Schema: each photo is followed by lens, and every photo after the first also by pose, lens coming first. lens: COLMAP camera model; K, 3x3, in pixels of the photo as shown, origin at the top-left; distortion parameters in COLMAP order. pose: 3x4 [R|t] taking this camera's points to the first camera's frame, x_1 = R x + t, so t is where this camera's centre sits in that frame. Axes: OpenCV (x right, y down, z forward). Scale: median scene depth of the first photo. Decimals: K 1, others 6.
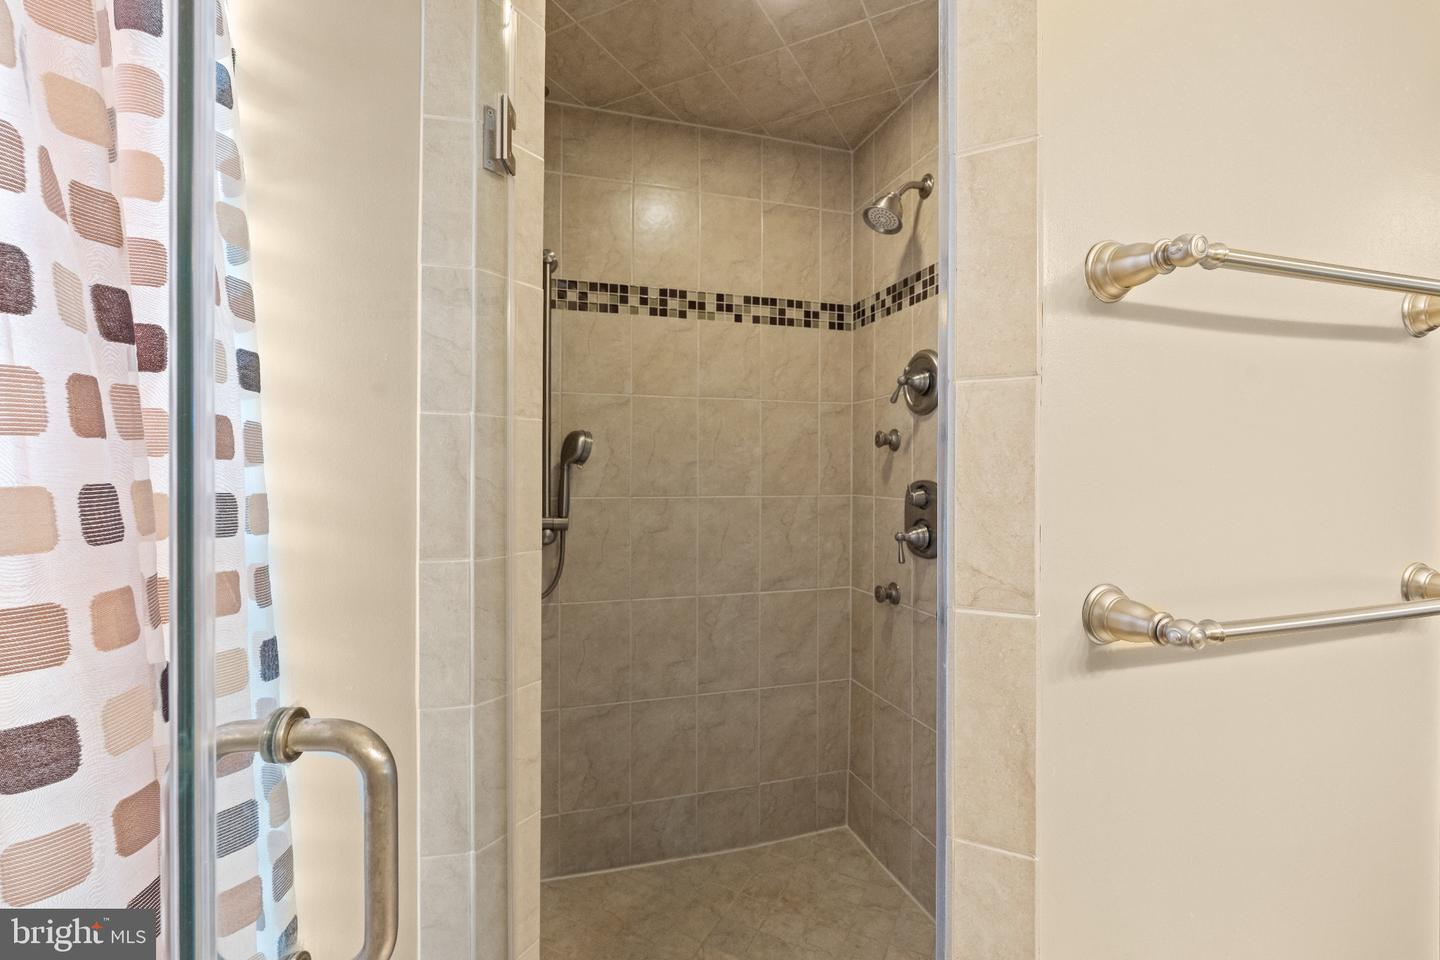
lens RADIAL K [[633.8, 0, 716.9], [0, 633.8, 482.6], [0, 0, 1]] dist [-0.002808, -0.000192]
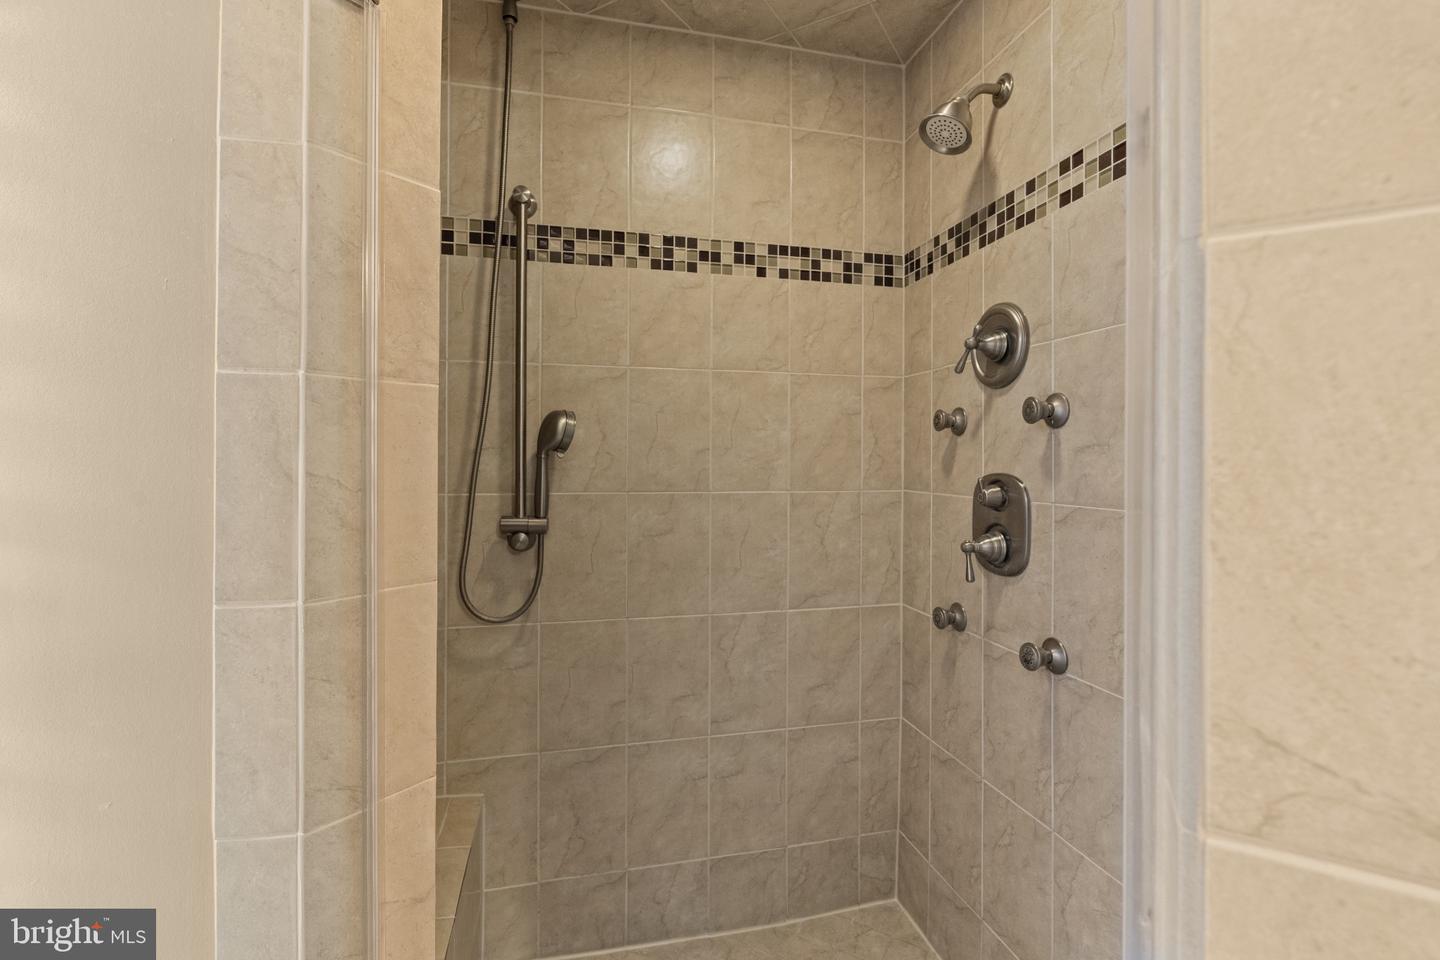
lens RADIAL K [[633.8, 0, 722.0], [0, 633.8, 467.0], [0, 0, 1]] dist [-0.002808, -0.000192]
pose [[0.998060, 0.002042, -0.062233, 0.036086], [-0.002330, 0.999987, -0.004553, -0.006406], [0.062223, 0.004690, 0.998051, 0.197744]]
